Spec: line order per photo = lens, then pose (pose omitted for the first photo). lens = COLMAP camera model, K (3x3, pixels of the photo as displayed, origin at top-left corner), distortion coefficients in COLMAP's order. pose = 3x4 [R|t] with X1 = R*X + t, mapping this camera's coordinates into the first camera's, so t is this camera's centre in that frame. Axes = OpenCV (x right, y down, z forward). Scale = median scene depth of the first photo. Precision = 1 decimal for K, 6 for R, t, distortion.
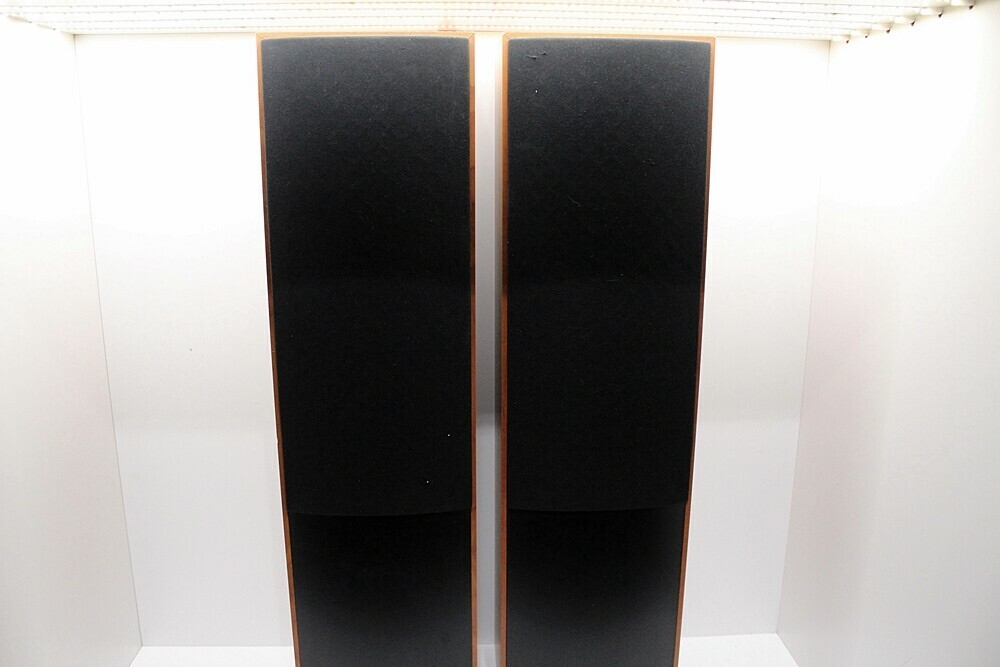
lens RADIAL K [[818.9, 0, 494.8], [0, 818.9, 346.6], [0, 0, 1]] dist [-0.171174, 0.145328]
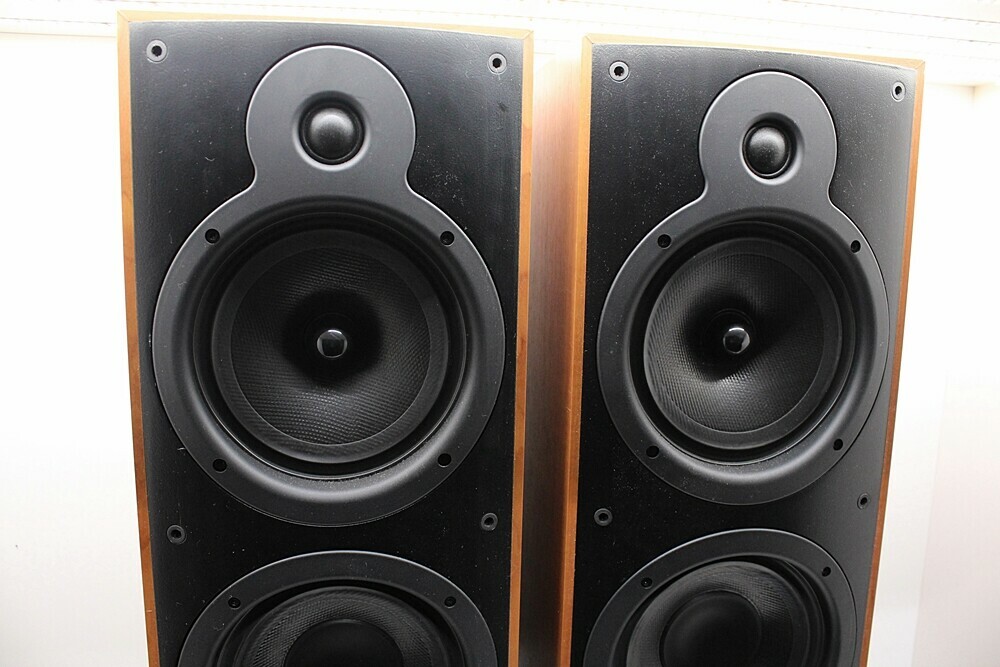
lens RADIAL K [[818.9, 0, 494.8], [0, 818.9, 346.6], [0, 0, 1]] dist [-0.171174, 0.145328]
pose [[0.993491, 0.000979, 0.113905, -0.112822], [0.007418, 0.997285, -0.073269, -0.134726], [-0.113667, 0.073637, 0.990786, 0.472543]]
